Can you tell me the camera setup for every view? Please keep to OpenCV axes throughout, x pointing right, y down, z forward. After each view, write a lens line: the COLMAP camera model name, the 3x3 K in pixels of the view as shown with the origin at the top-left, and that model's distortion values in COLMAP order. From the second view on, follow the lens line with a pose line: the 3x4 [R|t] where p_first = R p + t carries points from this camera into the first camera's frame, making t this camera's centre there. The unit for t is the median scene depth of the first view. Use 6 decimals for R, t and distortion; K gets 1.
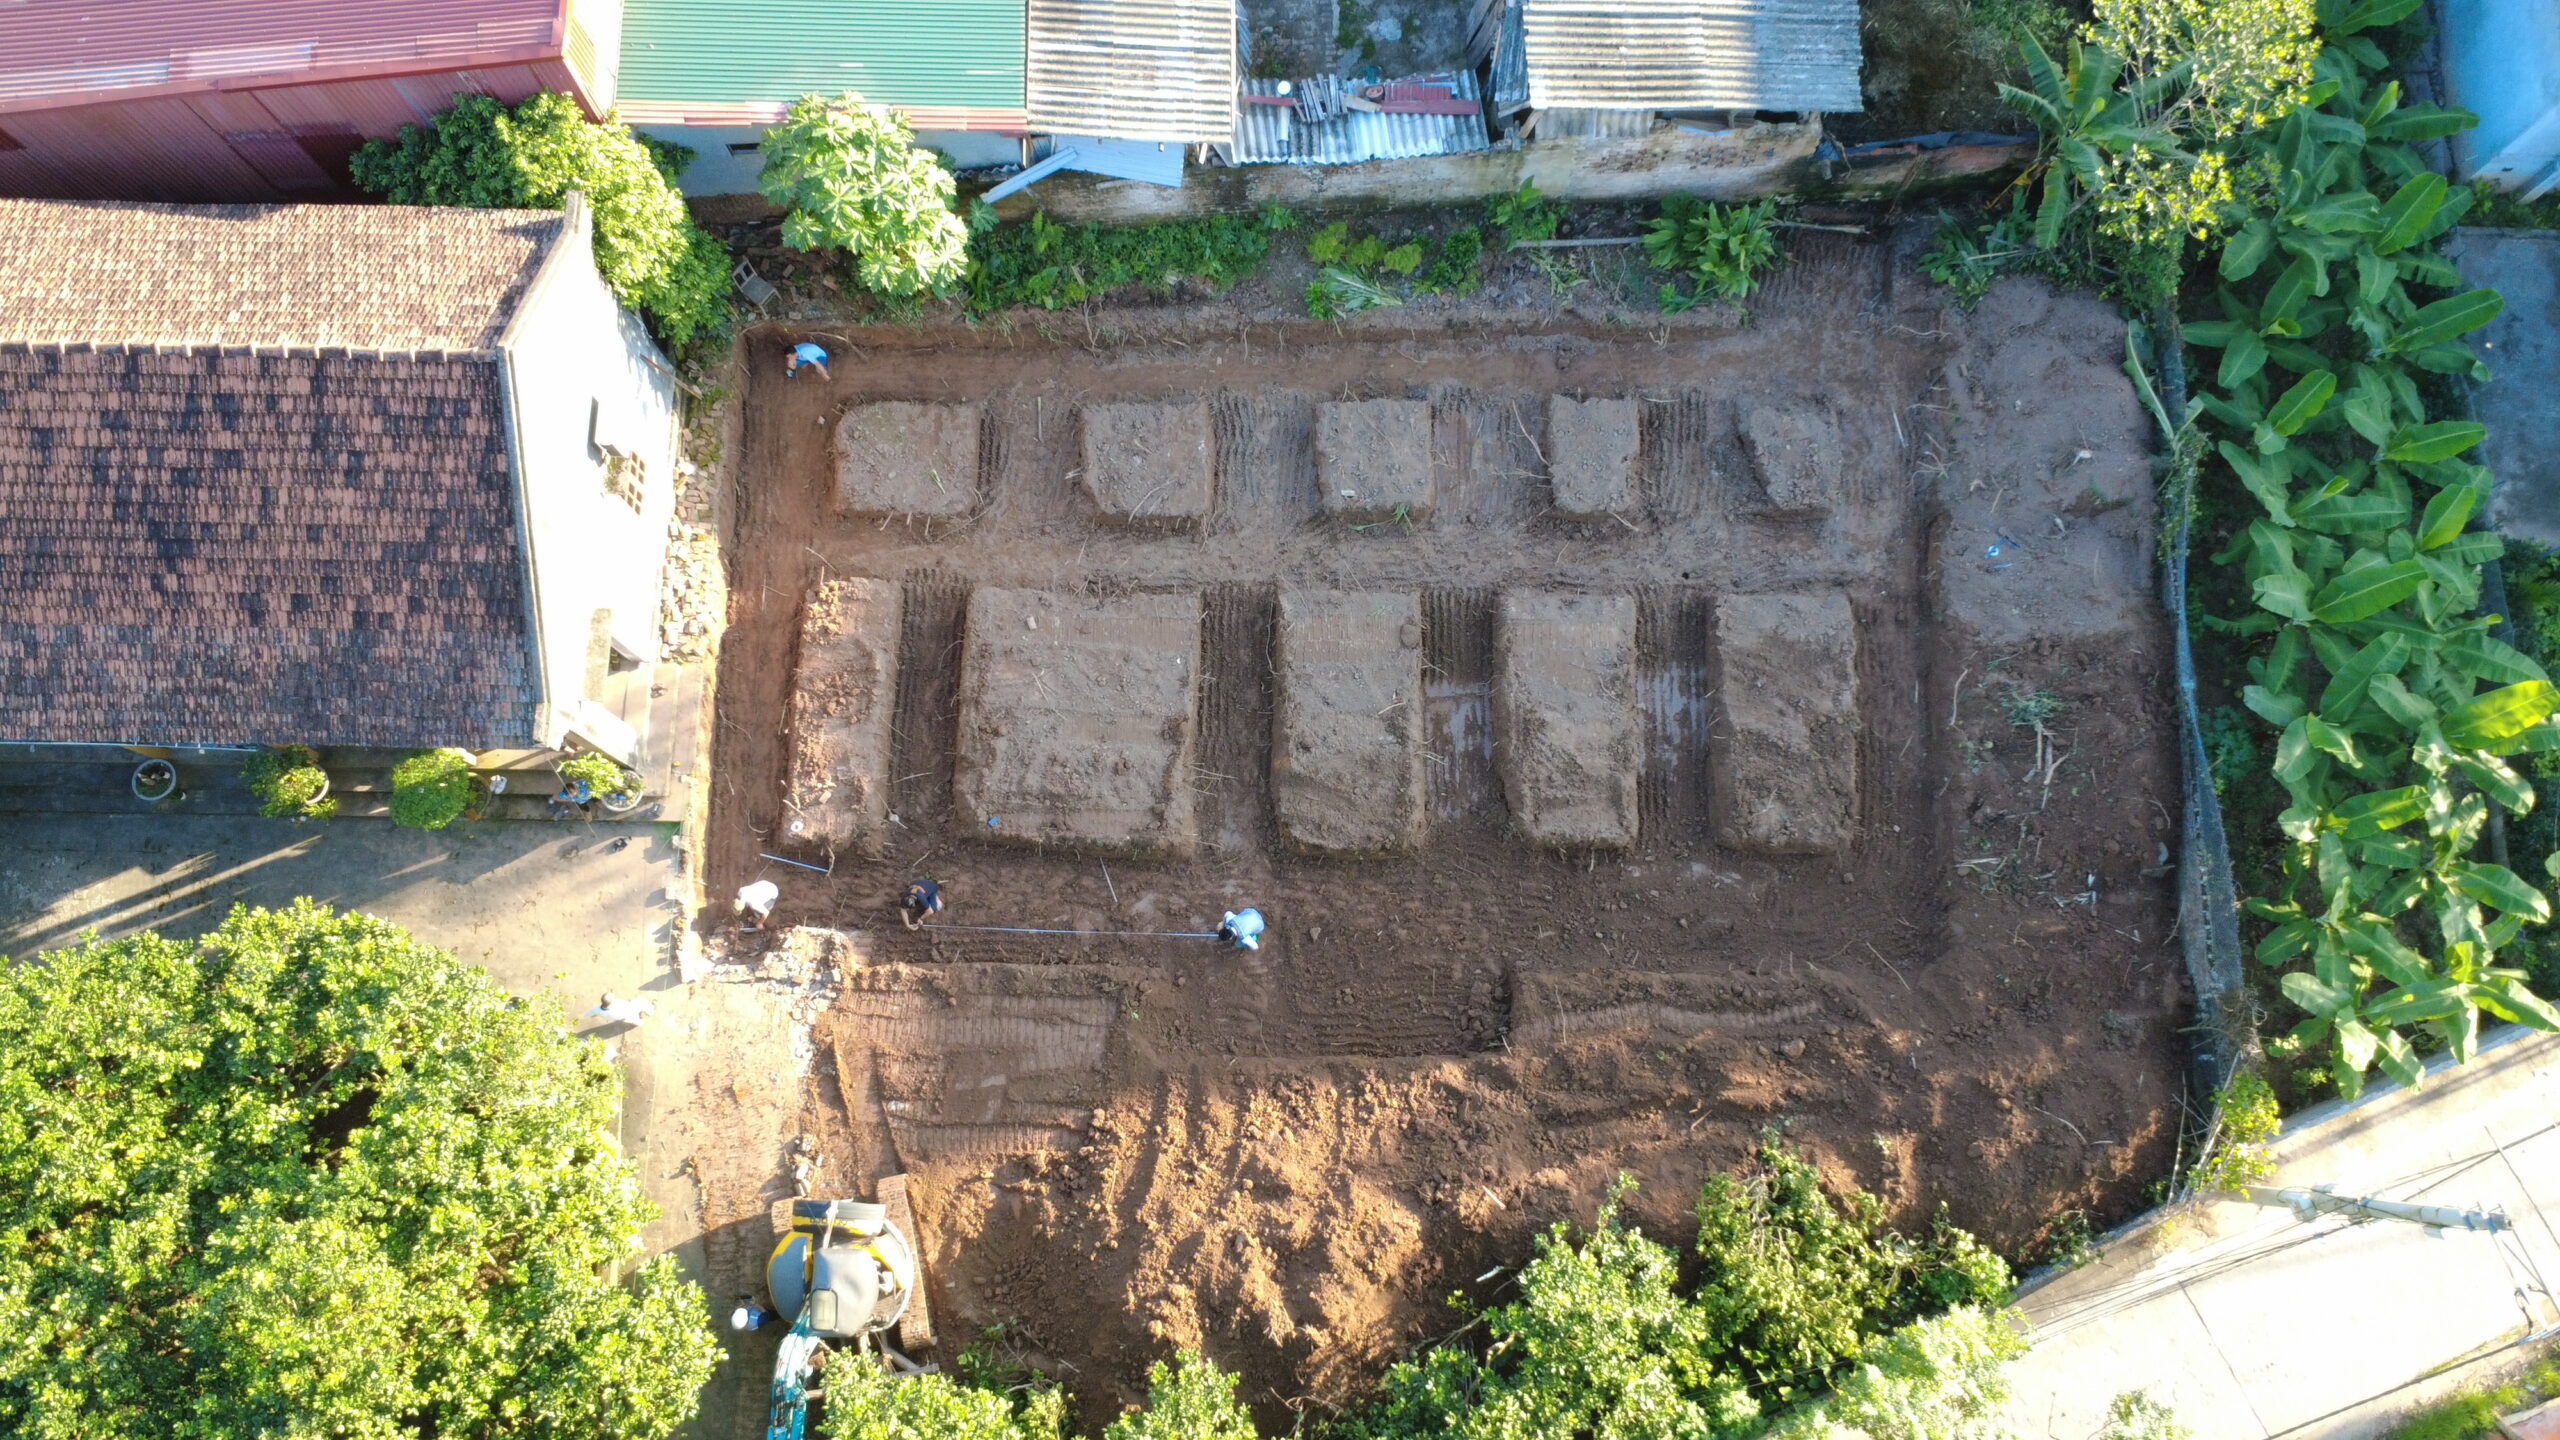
lens RADIAL K [[1931.1, 0, 1281.1], [0, 1931.1, 726.4], [0, 0, 1]] dist [0.002824, -0.005336]
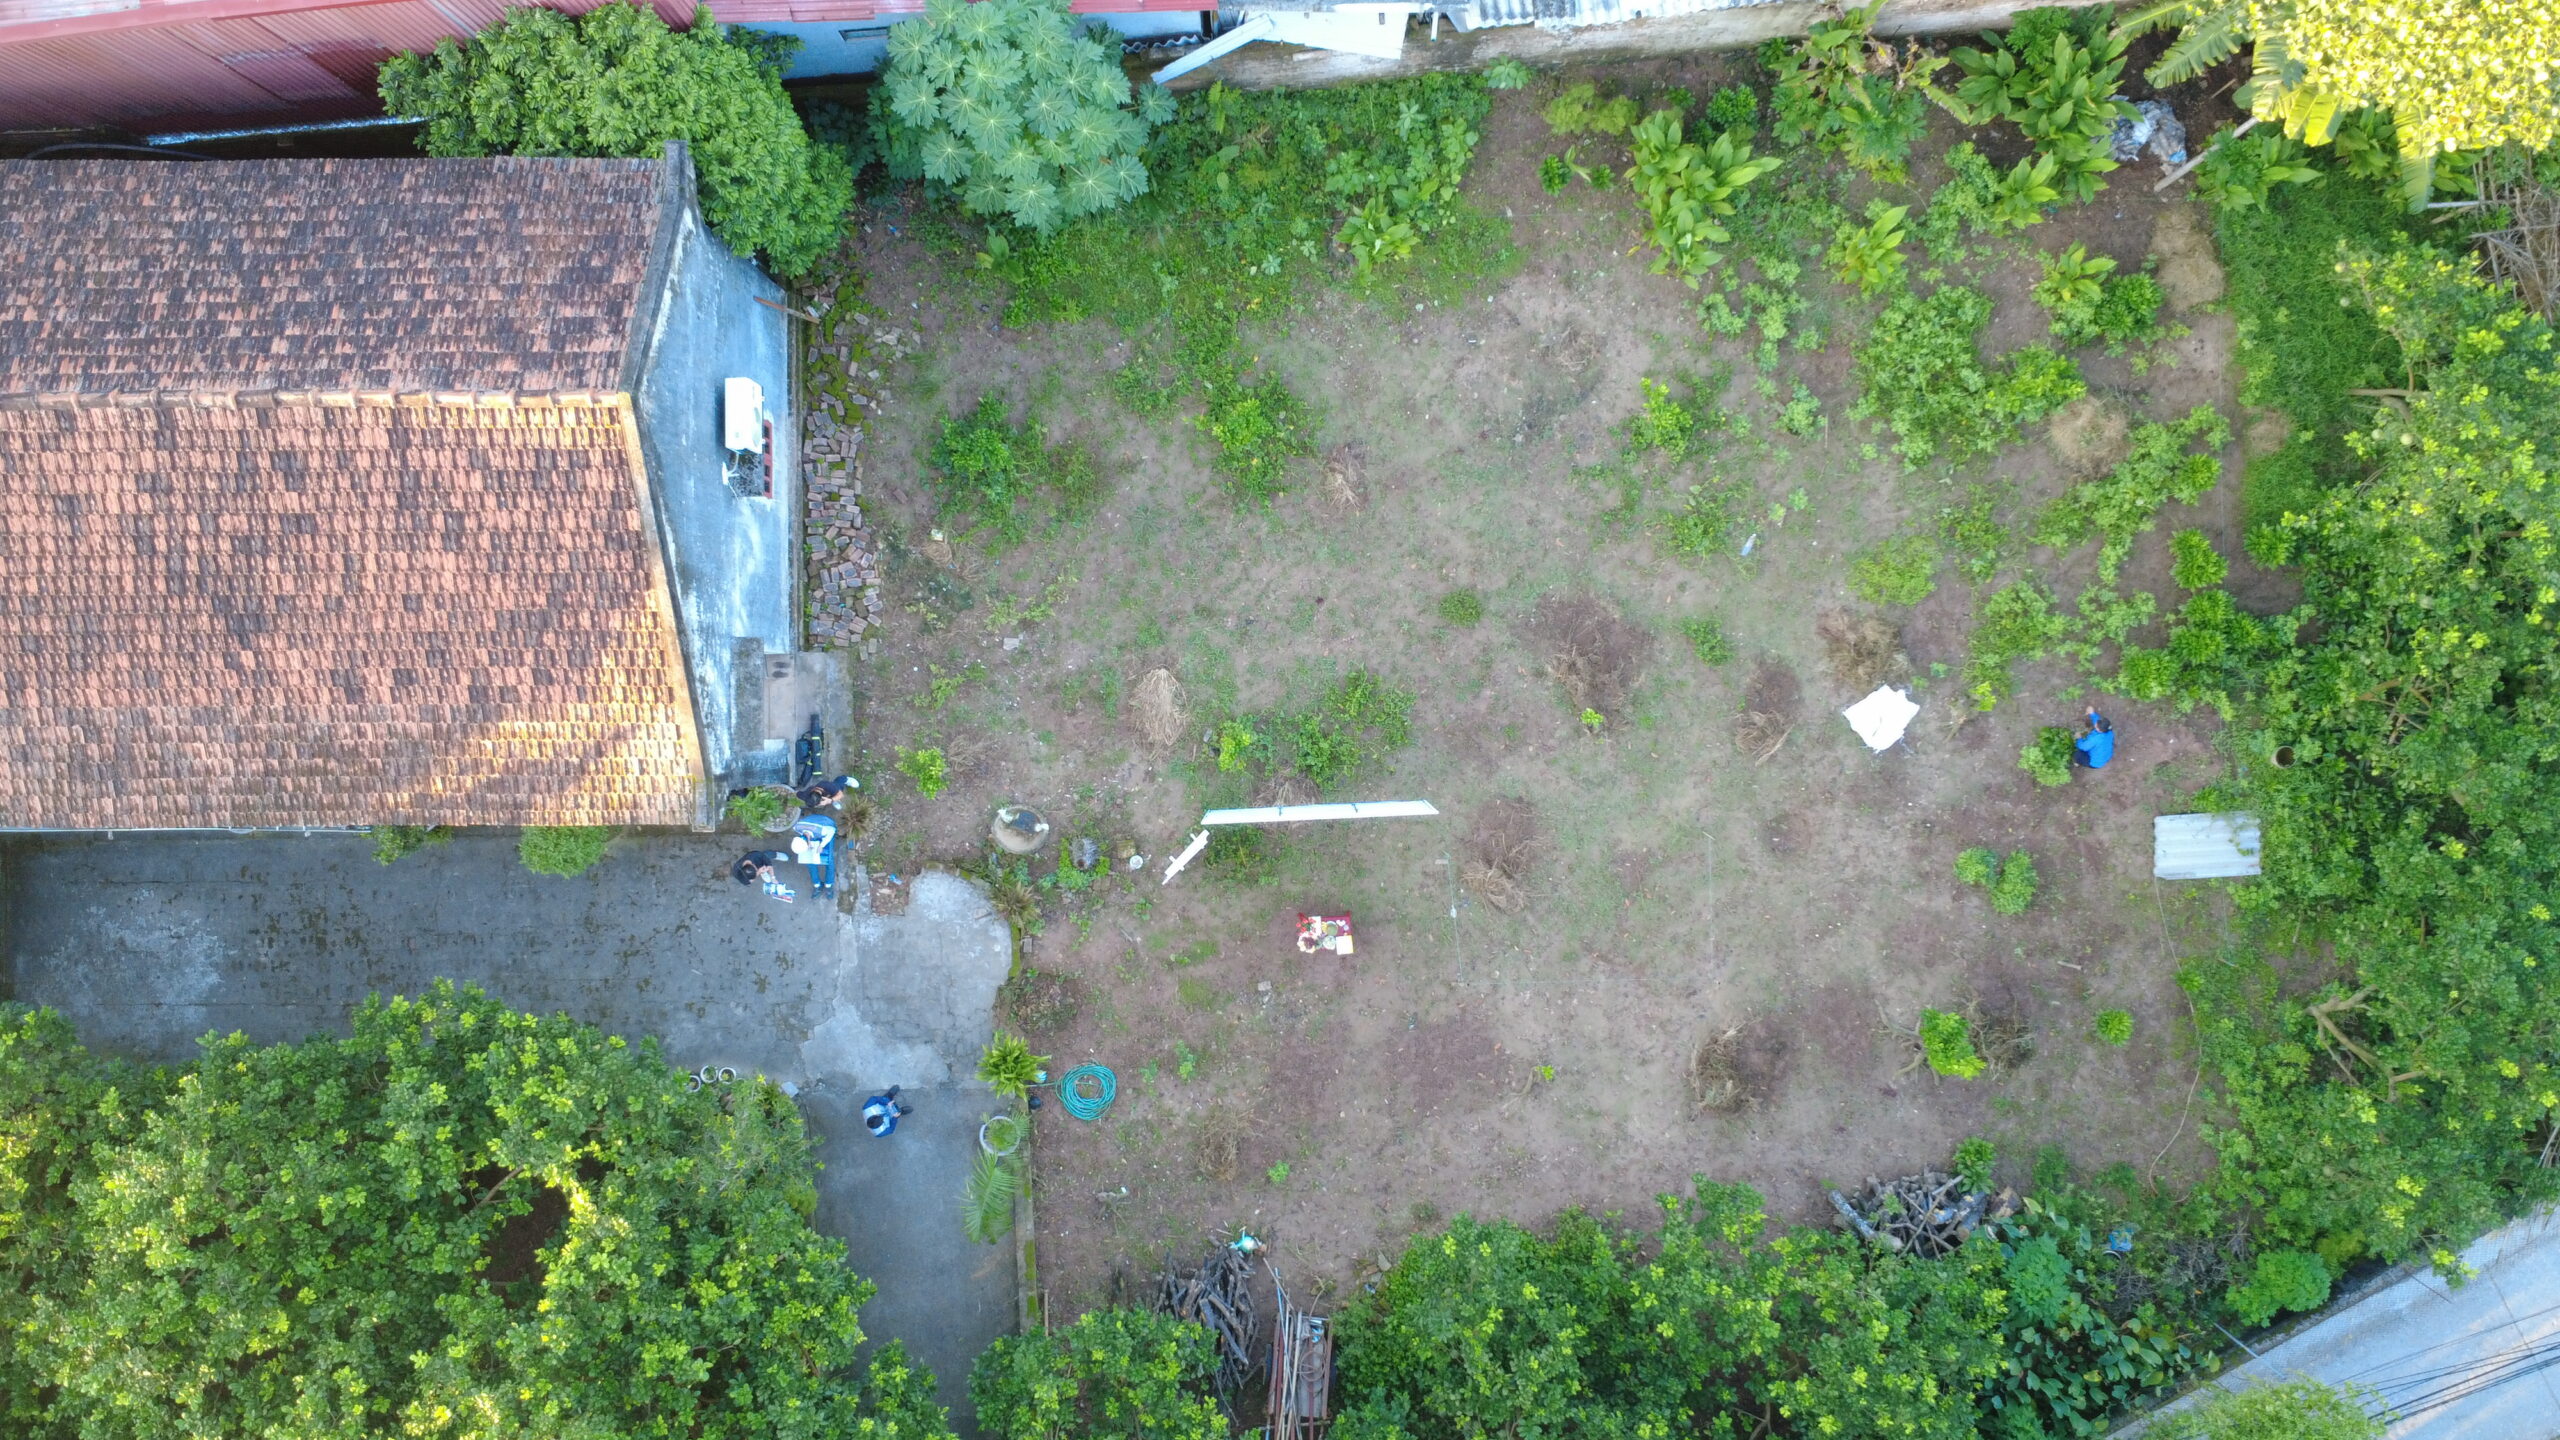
lens RADIAL K [[1931.1, 0, 1277.9], [0, 1931.1, 716.6], [0, 0, 1]] dist [0.002824, -0.005336]
pose [[0.999631, -0.027018, 0.002983, -0.132085], [0.025568, 0.971852, 0.234203, -0.237544], [-0.009227, -0.234040, 0.972183, 0.176873]]
